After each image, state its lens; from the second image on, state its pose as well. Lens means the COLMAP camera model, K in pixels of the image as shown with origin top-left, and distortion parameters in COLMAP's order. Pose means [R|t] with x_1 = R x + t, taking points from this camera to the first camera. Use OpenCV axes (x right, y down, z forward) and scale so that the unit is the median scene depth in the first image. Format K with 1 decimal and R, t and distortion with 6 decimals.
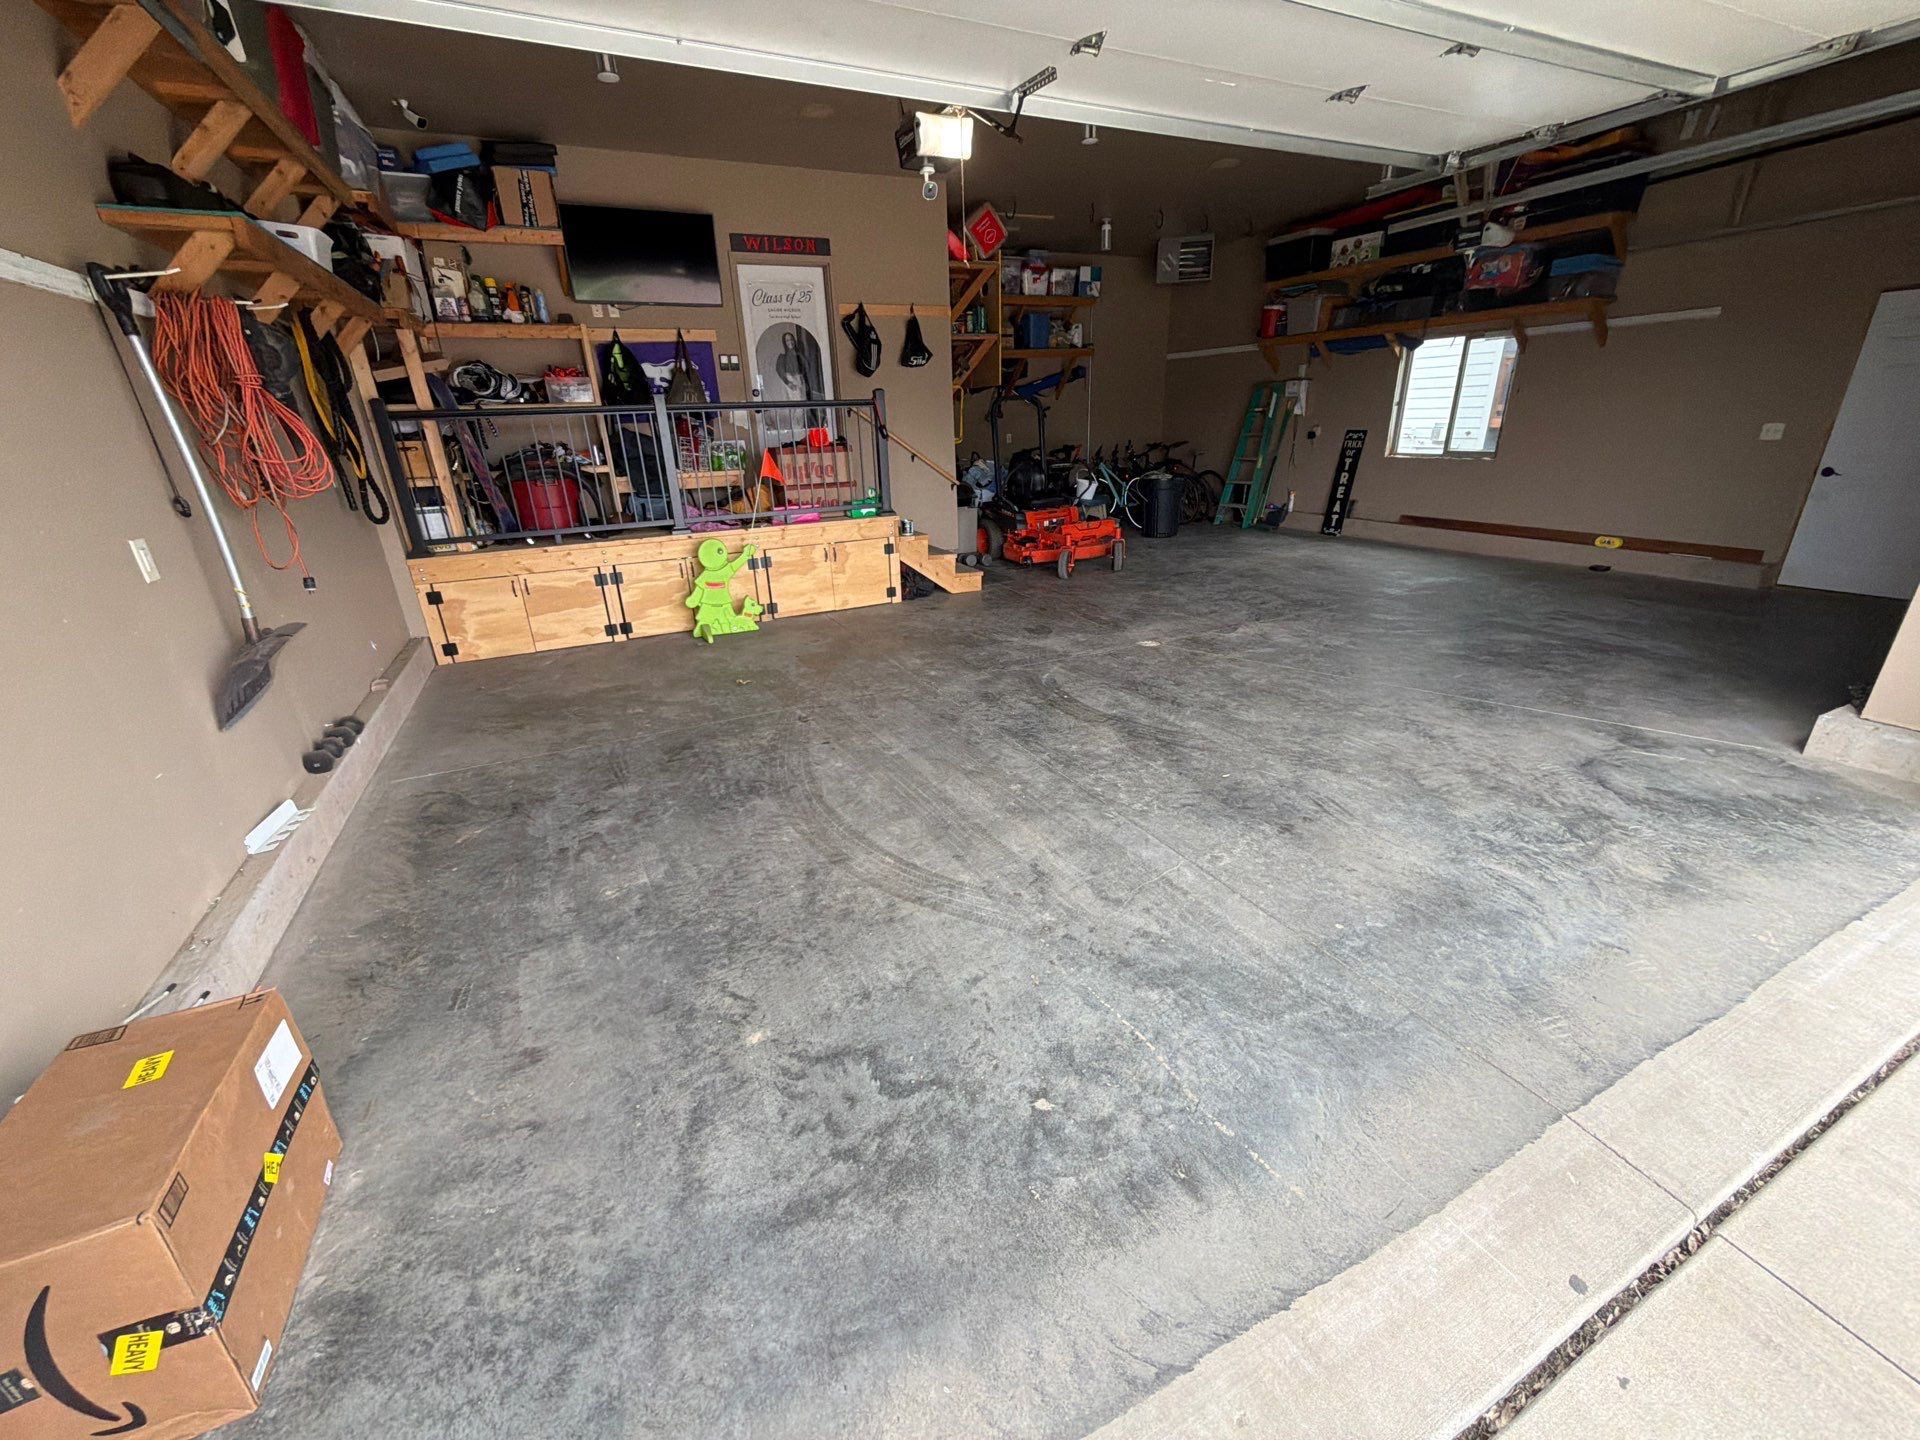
lens RADIAL K [[763.4, 0, 956.2], [0, 763.4, 720.5], [0, 0, 1]] dist [0.000053, -0.000290]
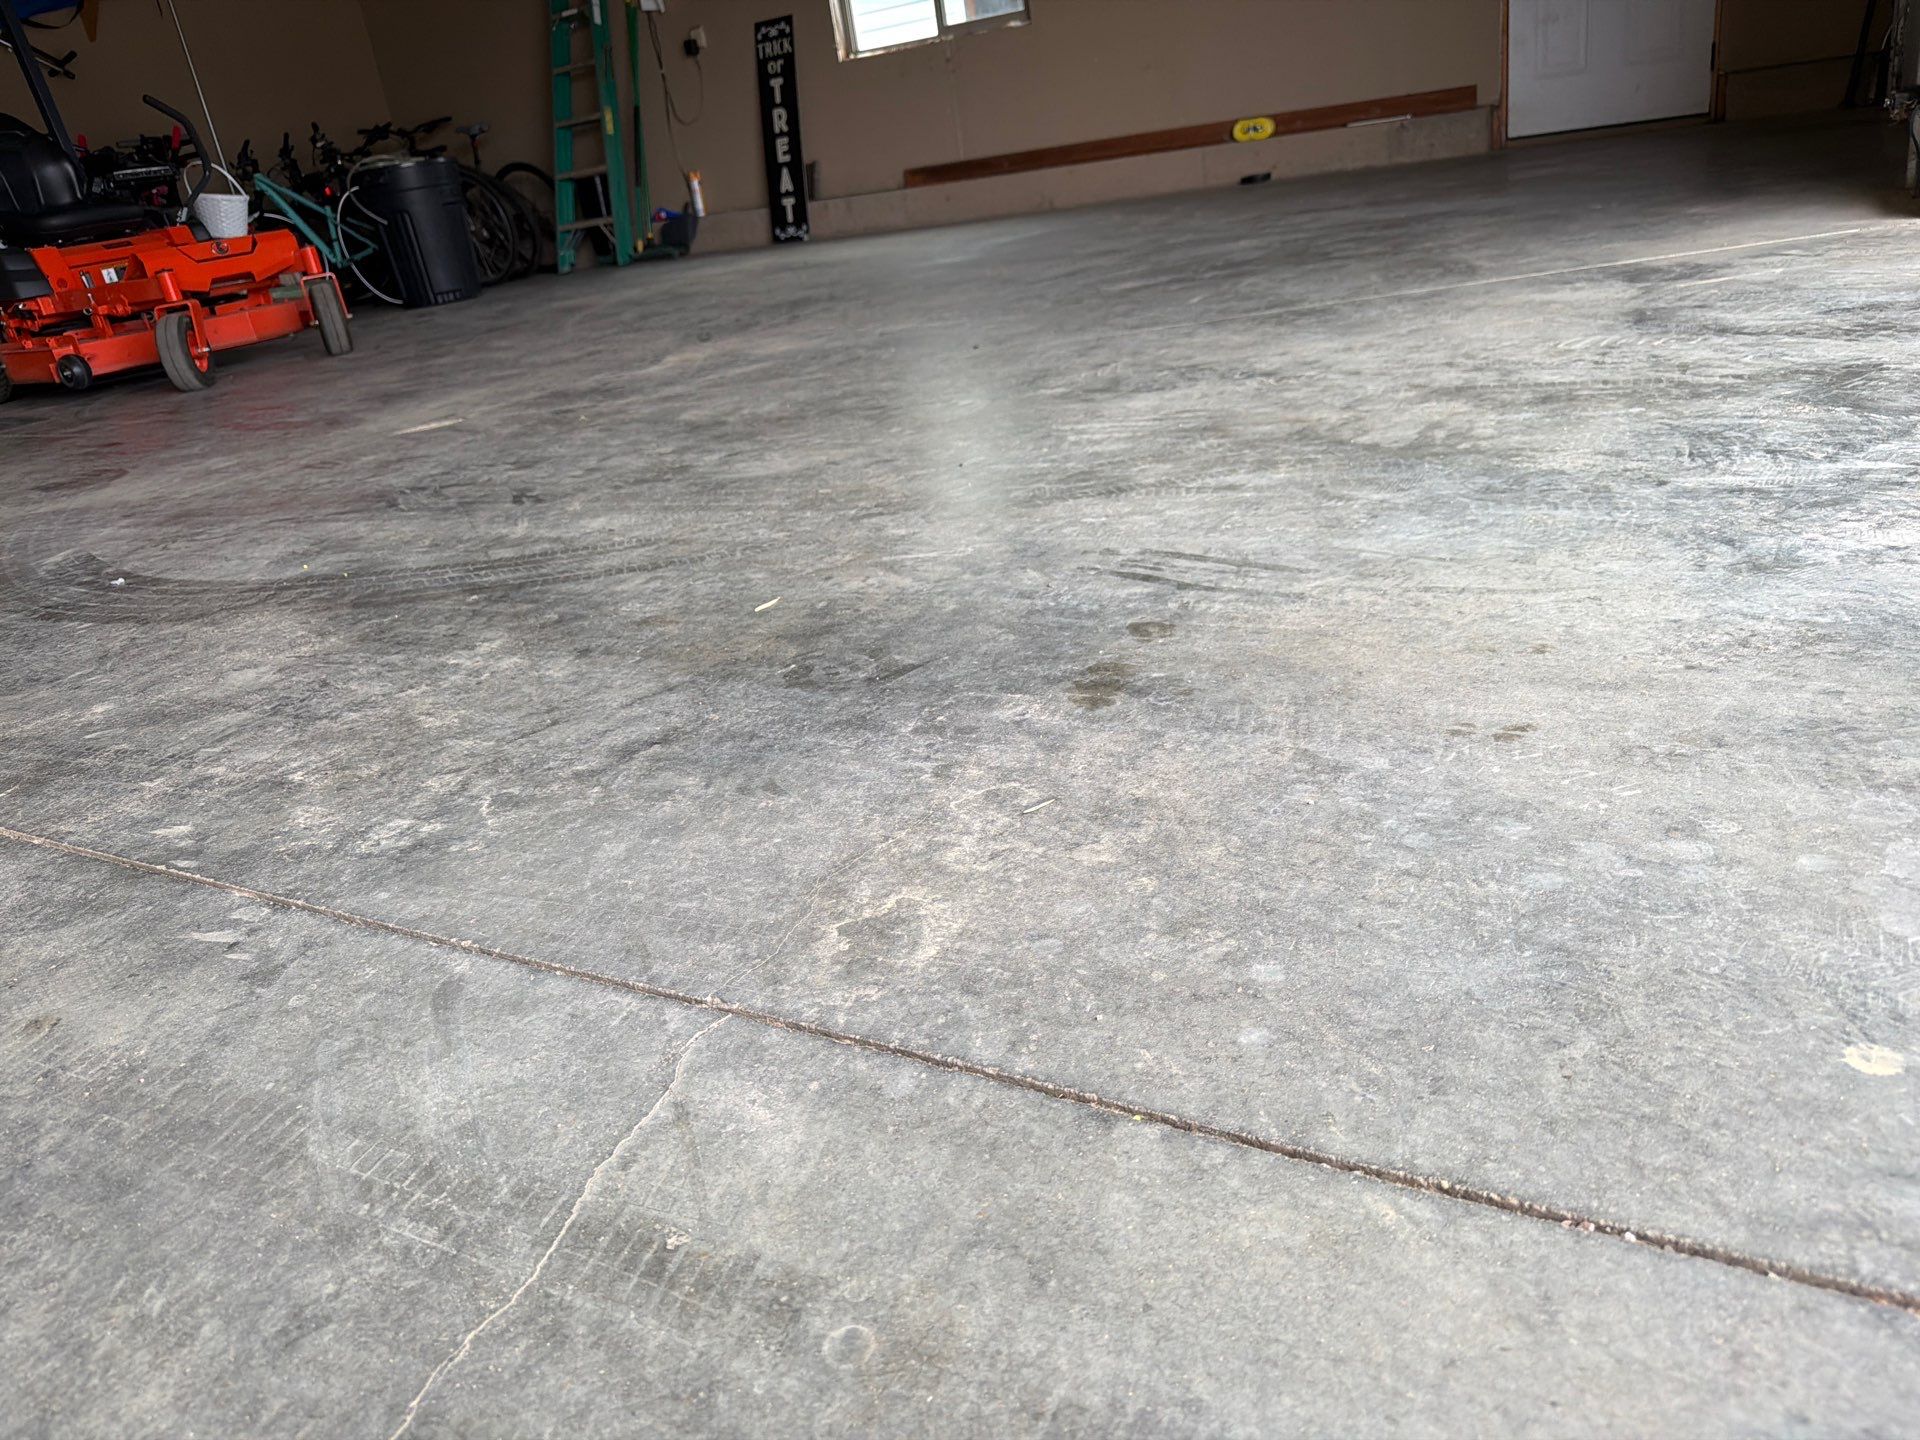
lens RADIAL K [[1366.0, 0, 954.7], [0, 1366.0, 725.9], [0, 0, 1]] dist [0.000418, -0.009666]
pose [[0.827337, -0.297194, 0.476643, 0.124569], [0.310445, 0.949117, 0.052932, 0.069524], [-0.468121, 0.104179, 0.877502, 0.400001]]
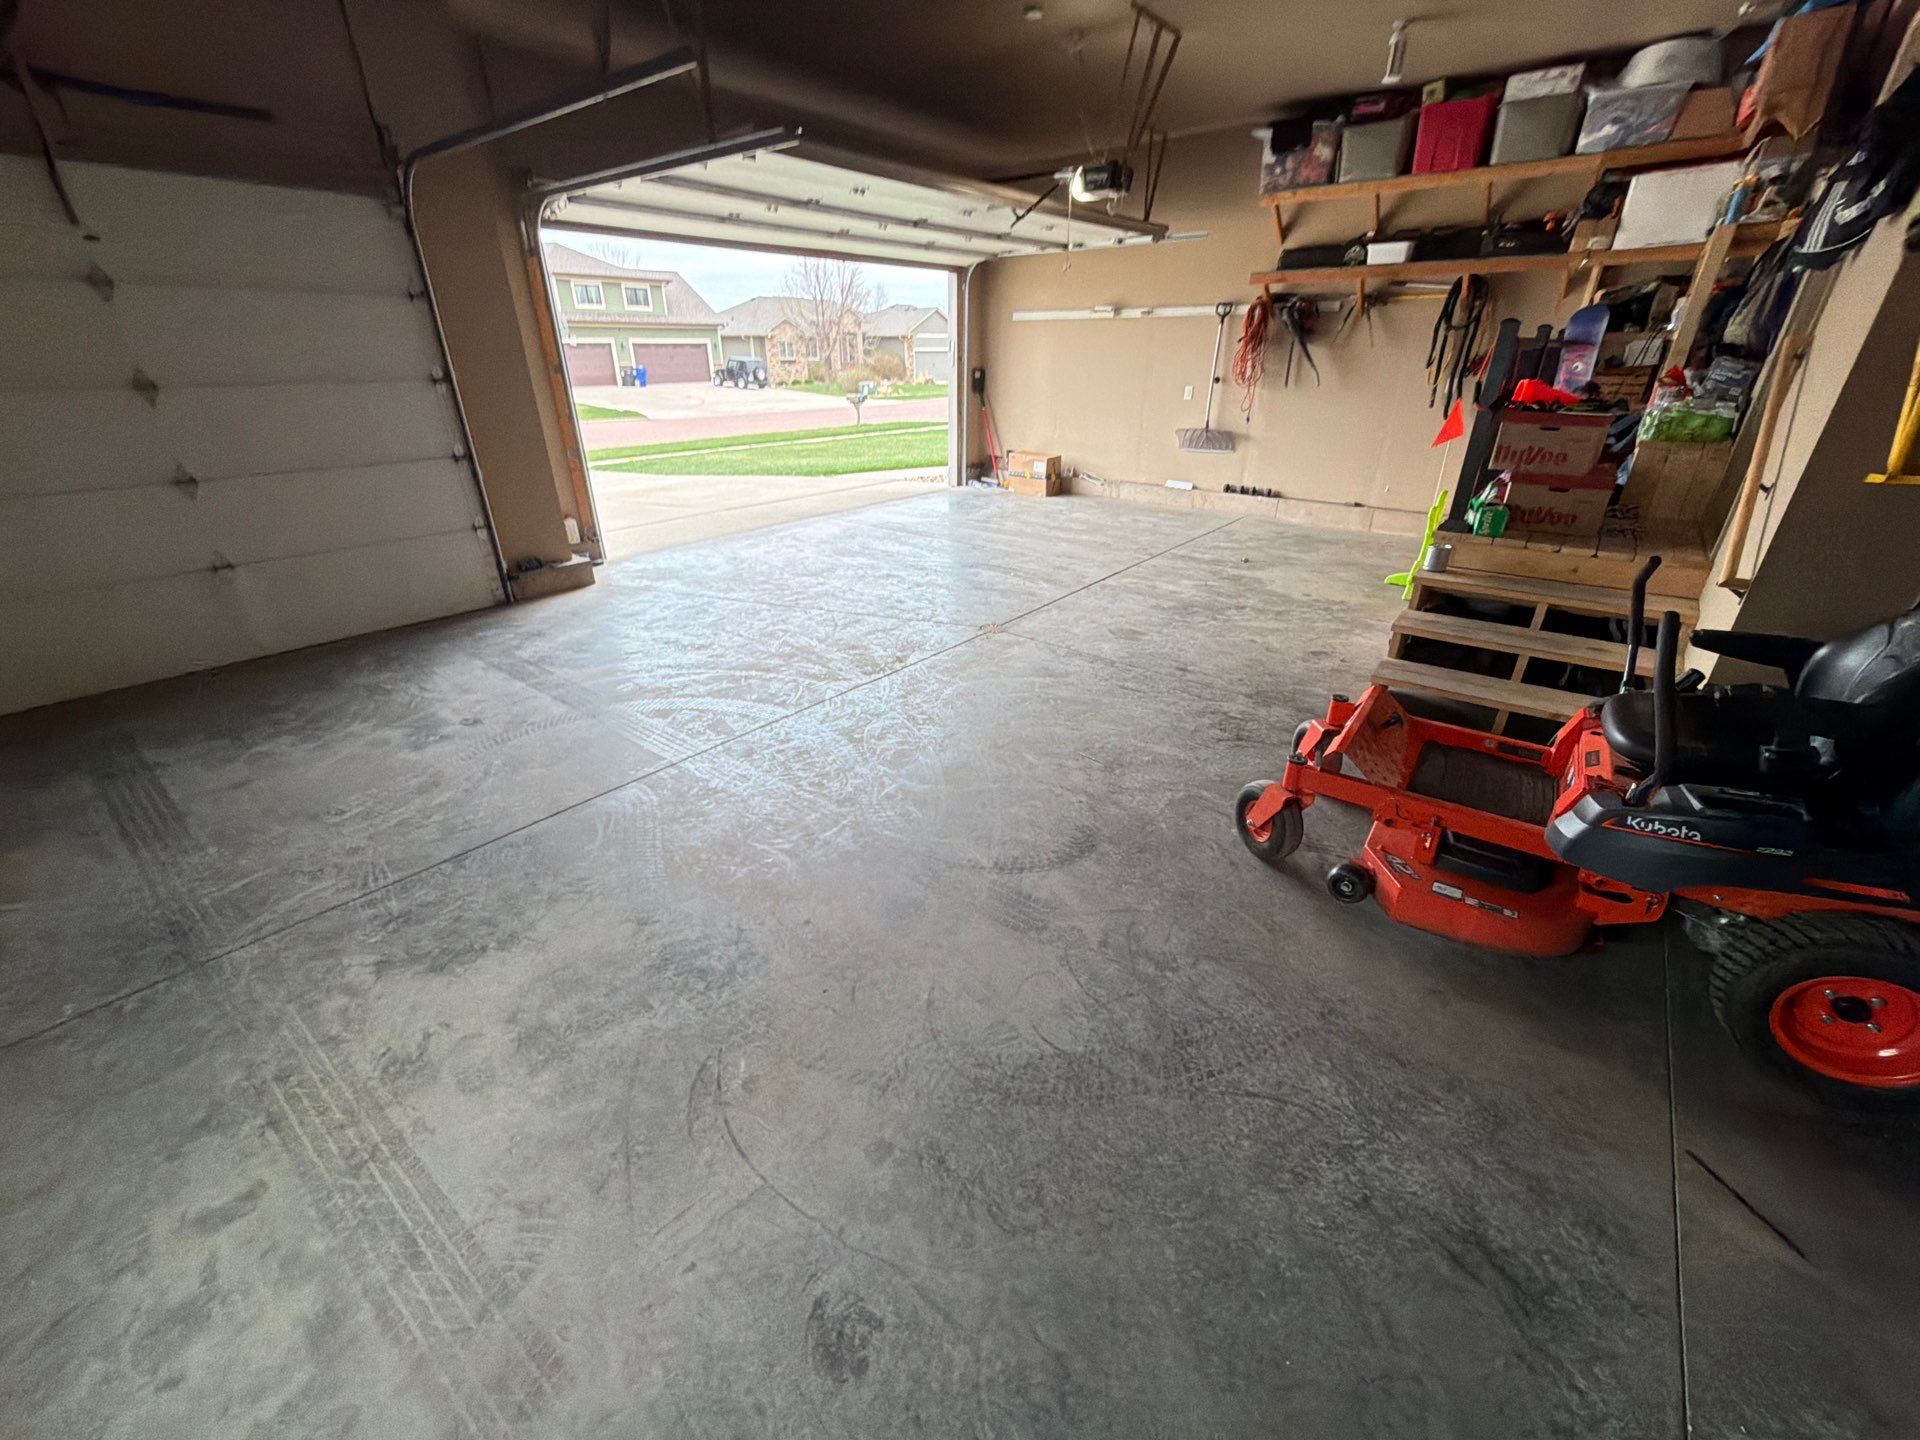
lens RADIAL K [[763.4, 0, 956.2], [0, 763.4, 720.5], [0, 0, 1]] dist [0.000053, -0.000290]
pose [[-0.903869, 0.221837, -0.365799, 0.703754], [-0.123985, 0.682522, 0.720272, -0.735505], [0.409448, 0.696385, -0.589406, 1.718059]]
